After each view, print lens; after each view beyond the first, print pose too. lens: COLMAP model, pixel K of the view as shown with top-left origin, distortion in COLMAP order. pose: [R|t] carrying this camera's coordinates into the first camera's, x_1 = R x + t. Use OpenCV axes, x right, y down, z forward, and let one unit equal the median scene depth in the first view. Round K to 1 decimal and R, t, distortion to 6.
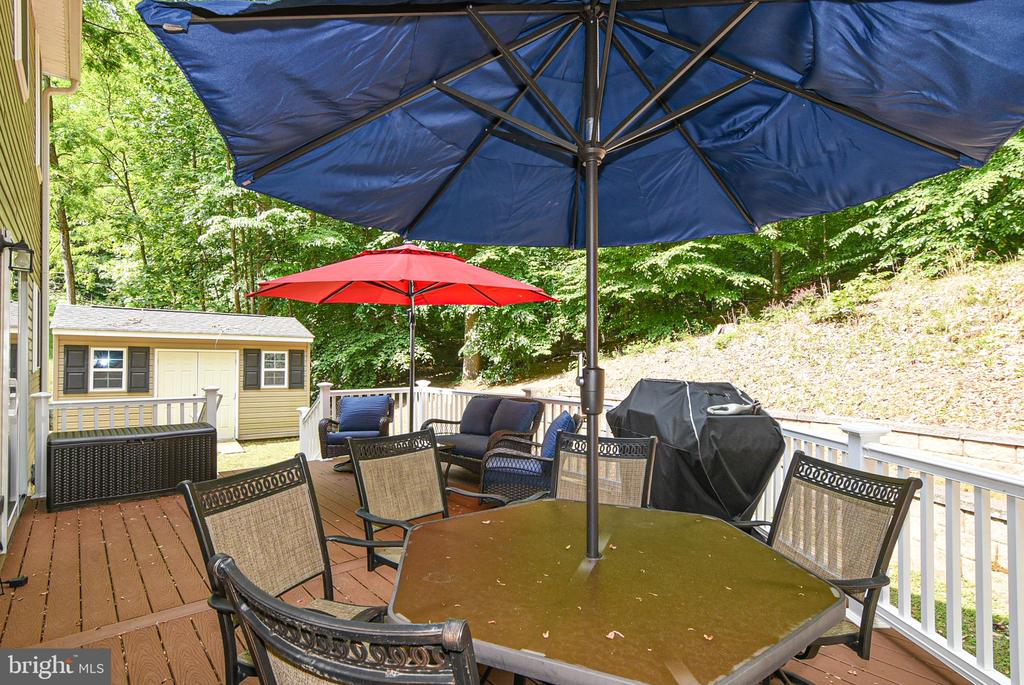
lens RADIAL K [[646.0, 0, 540.1], [0, 646.0, 364.1], [0, 0, 1]] dist [0.006050, 0.001064]
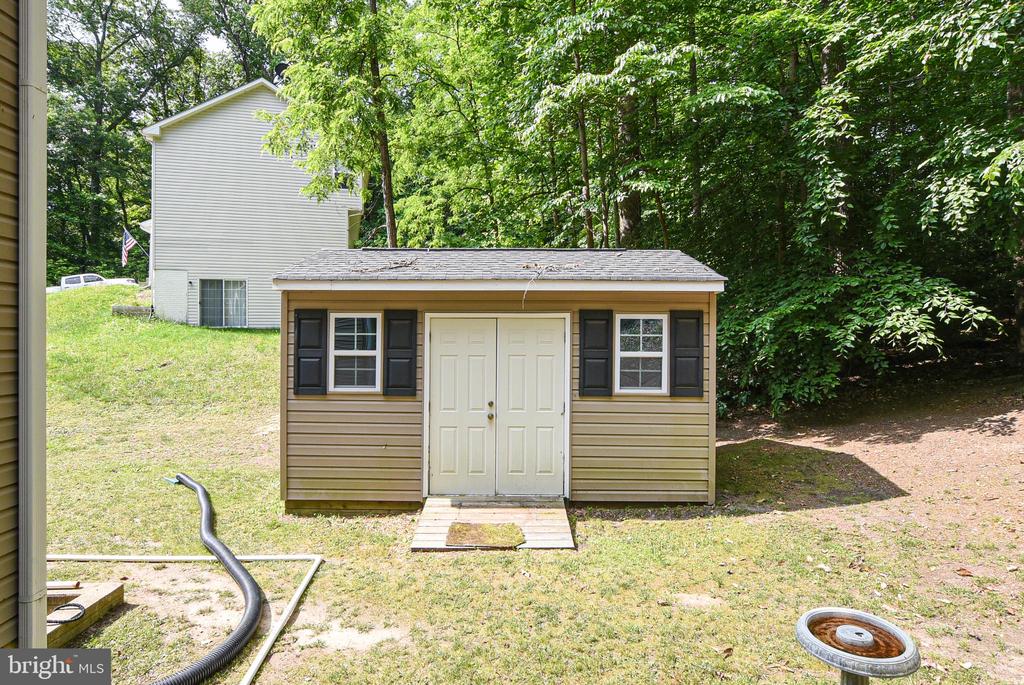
lens RADIAL K [[566.5, 0, 513.2], [0, 566.5, 338.1], [0, 0, 1]] dist [0.000066, 0.000081]
pose [[0.826742, 0.009605, -0.562499, -0.261833], [0.005458, 0.999670, 0.025092, -0.013820], [0.562555, -0.023814, 0.826417, 0.622559]]
